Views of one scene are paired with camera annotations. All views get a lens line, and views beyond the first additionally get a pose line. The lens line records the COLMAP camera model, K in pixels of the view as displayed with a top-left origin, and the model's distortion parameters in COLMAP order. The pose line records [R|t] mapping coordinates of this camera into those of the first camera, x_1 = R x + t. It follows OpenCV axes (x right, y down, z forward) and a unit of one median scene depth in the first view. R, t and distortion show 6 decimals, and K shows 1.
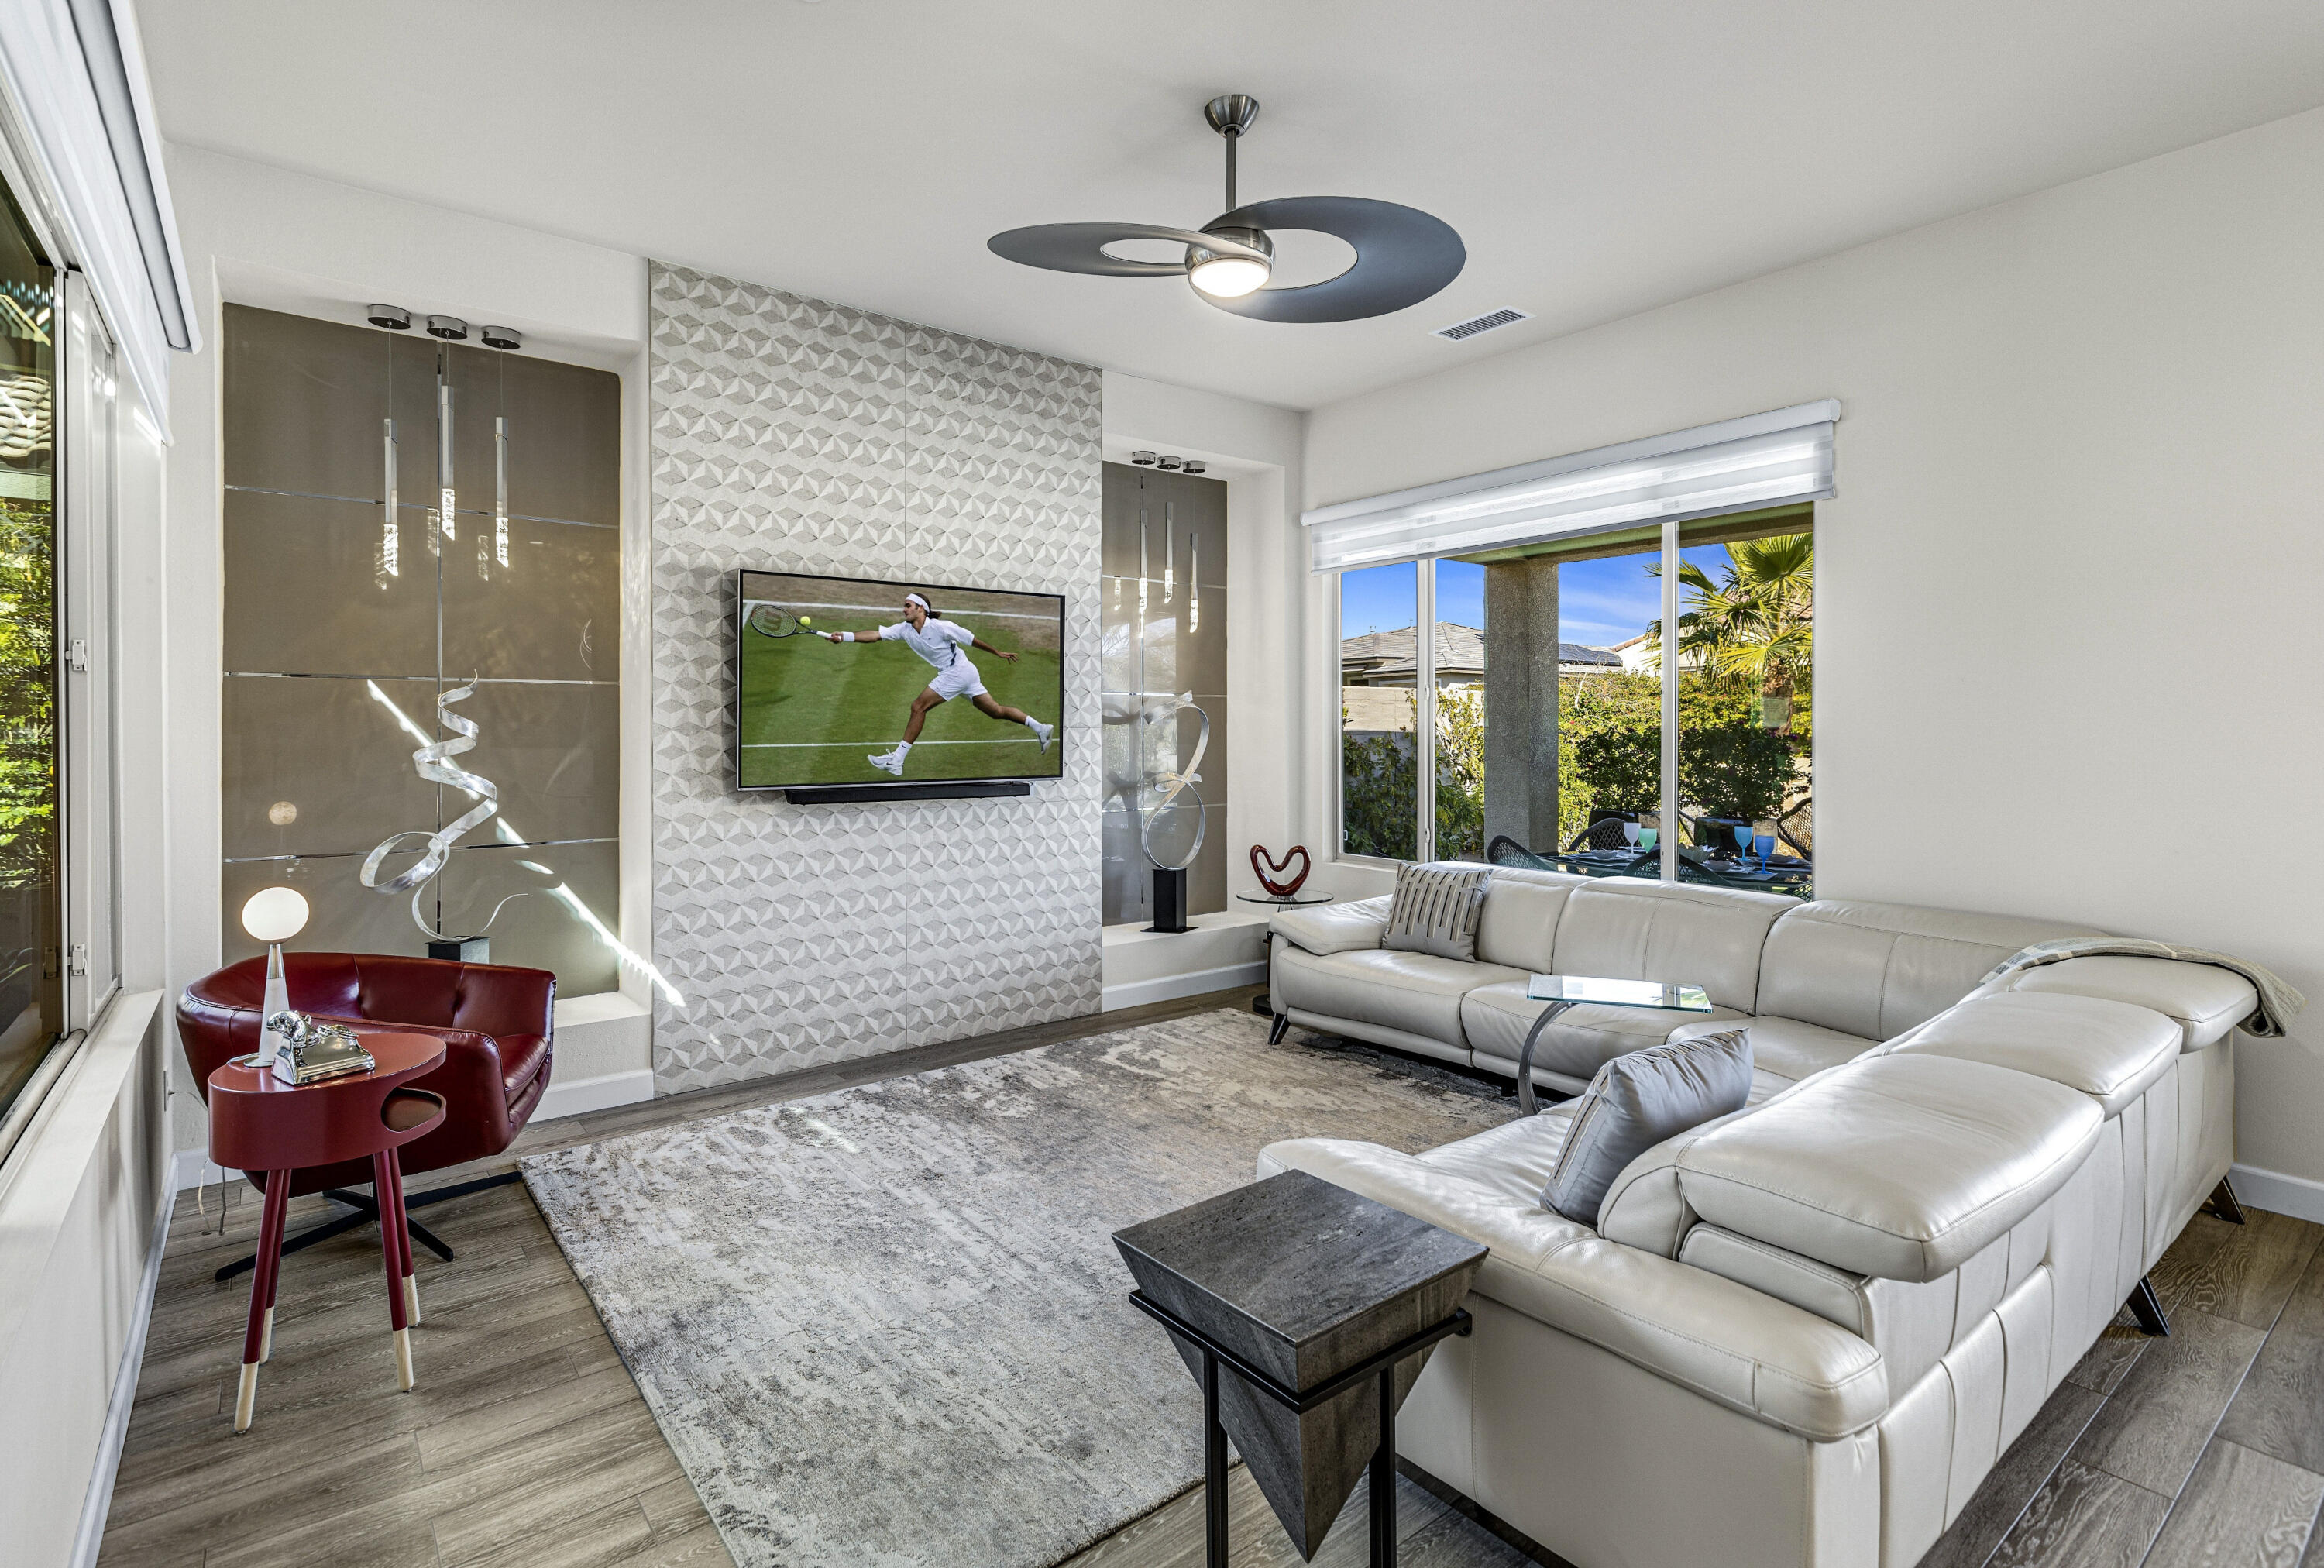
lens RADIAL K [[1135.0, 0, 1124.1], [0, 1135.0, 730.1], [0, 0, 1]] dist [0.003775, -0.000607]
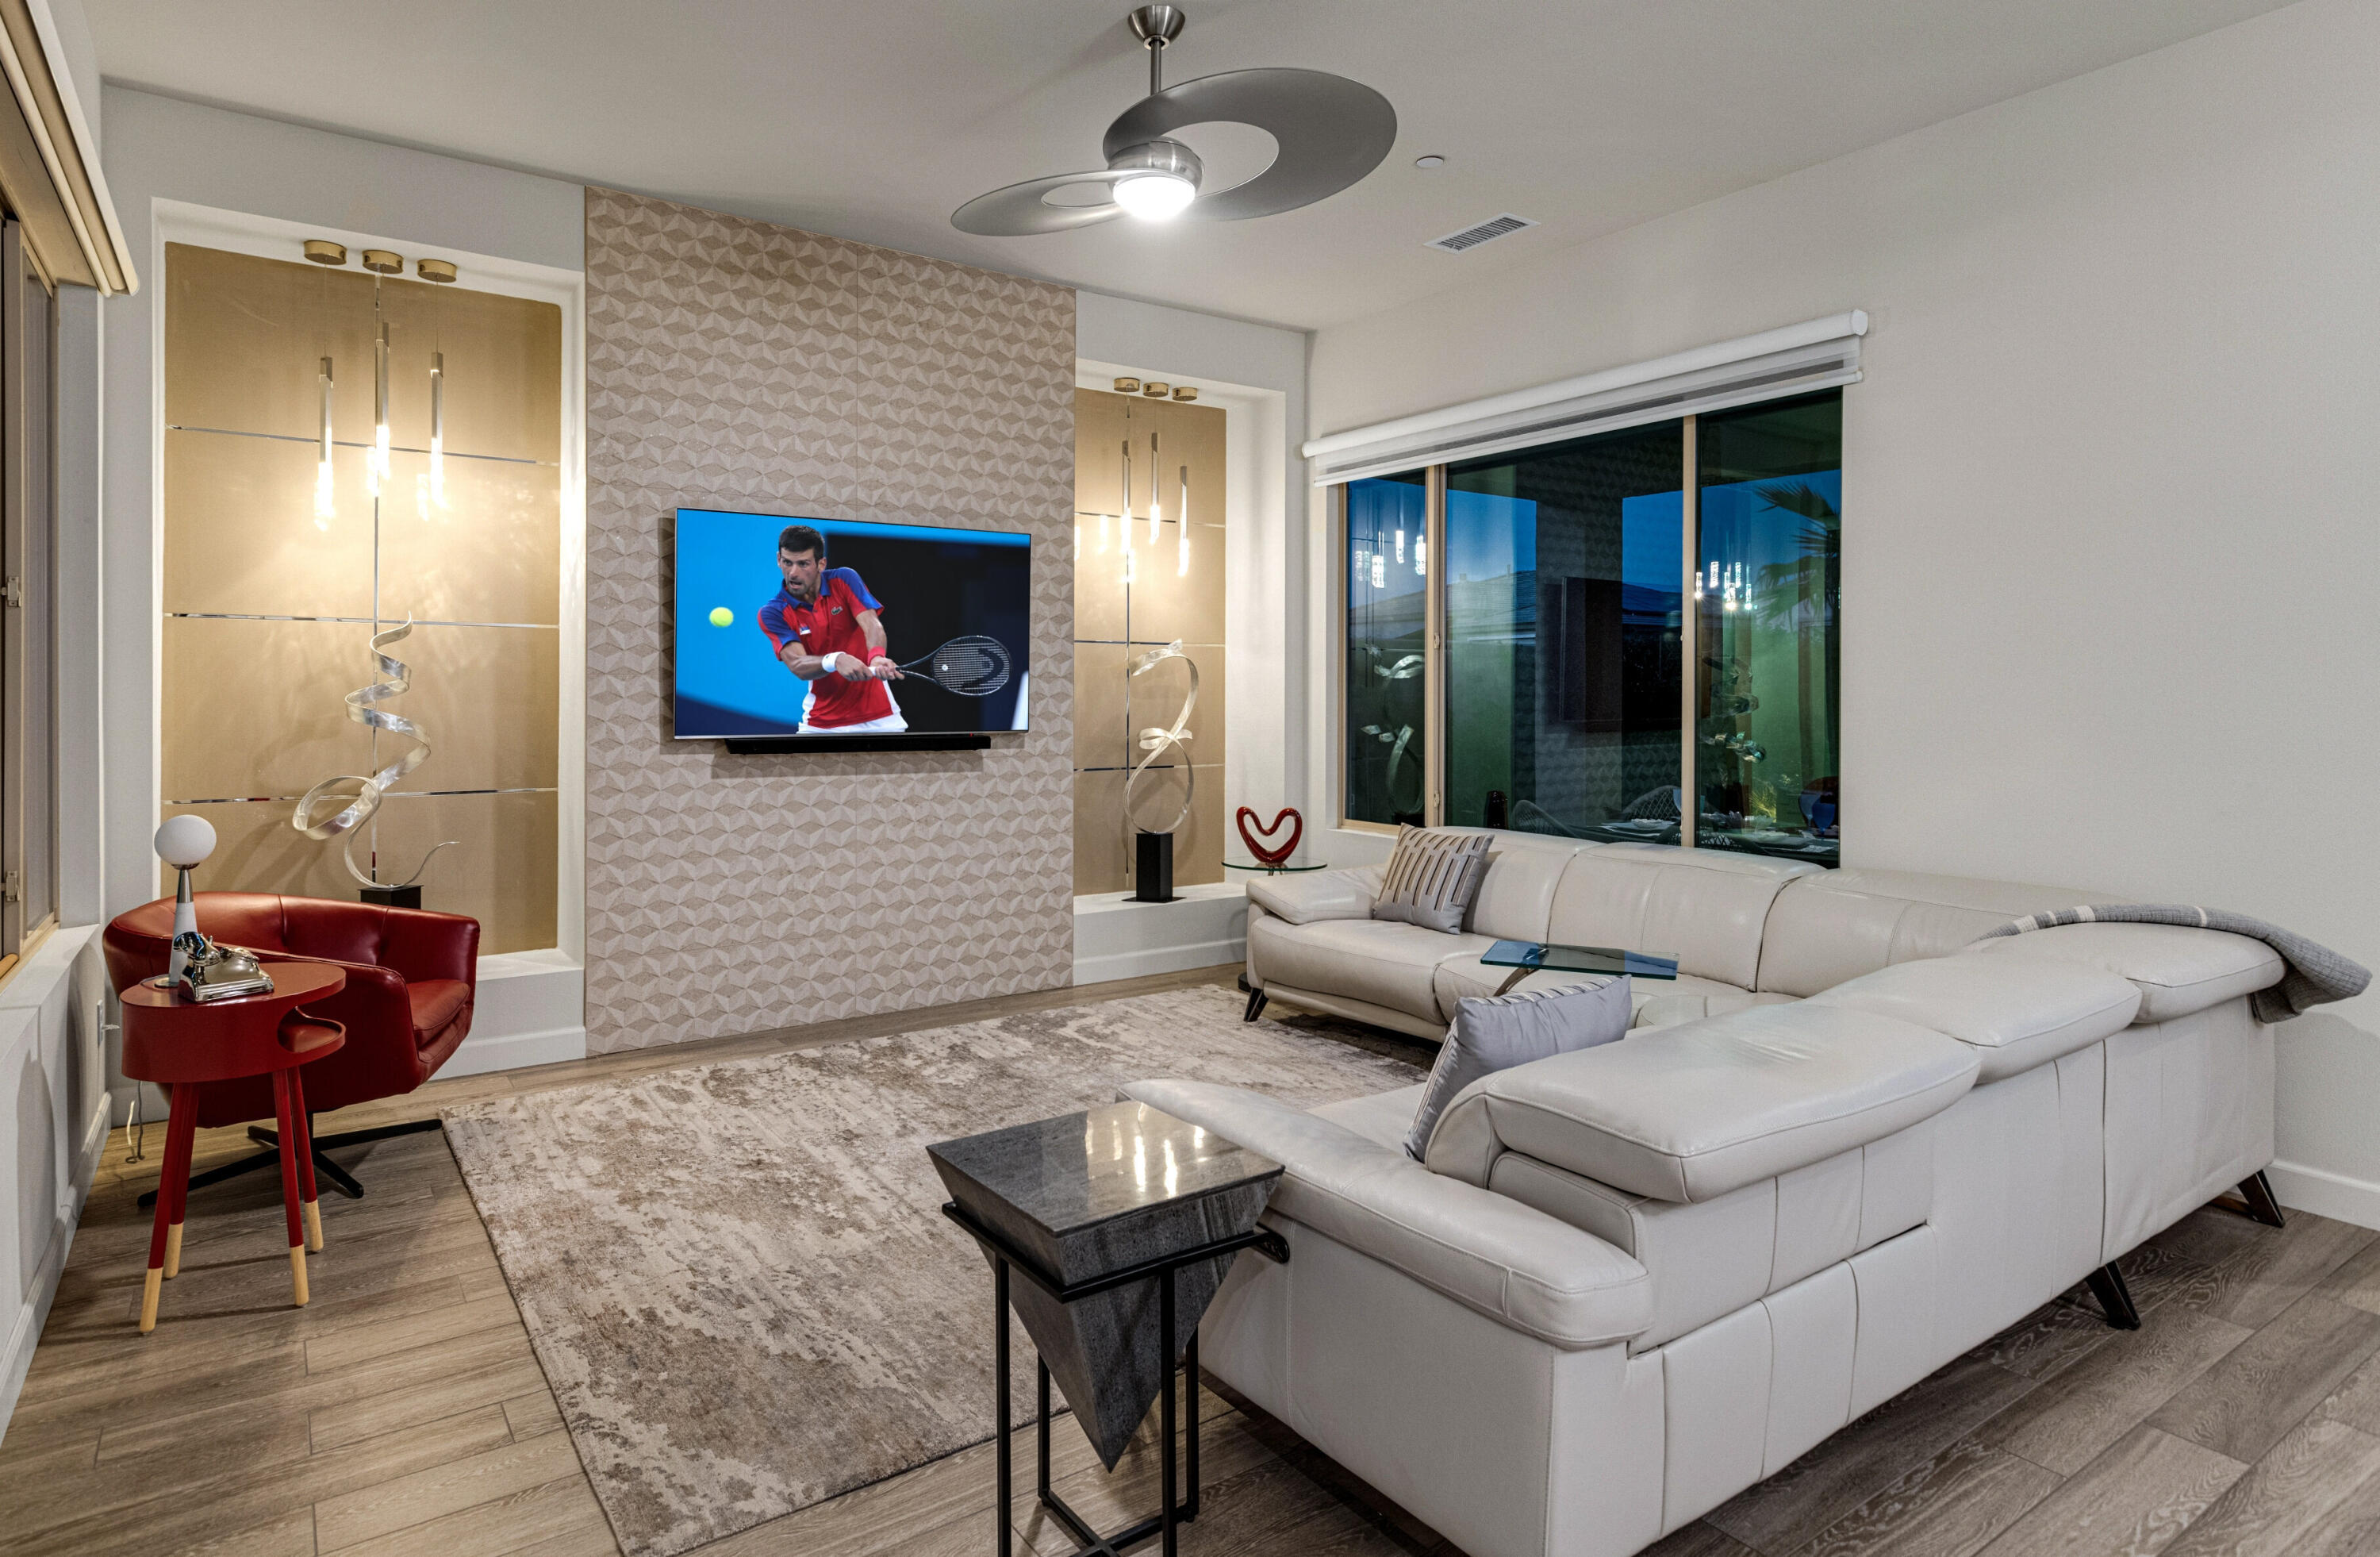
lens RADIAL K [[1295.4, 0, 1087.6], [0, 1295.4, 693.6], [0, 0, 1]] dist [0.002311, -0.000547]
pose [[0.997195, 0.004621, -0.074702, 0.087380], [-0.004667, 0.999989, -0.000443, 0.014083], [0.074699, 0.000790, 0.997206, -0.061569]]
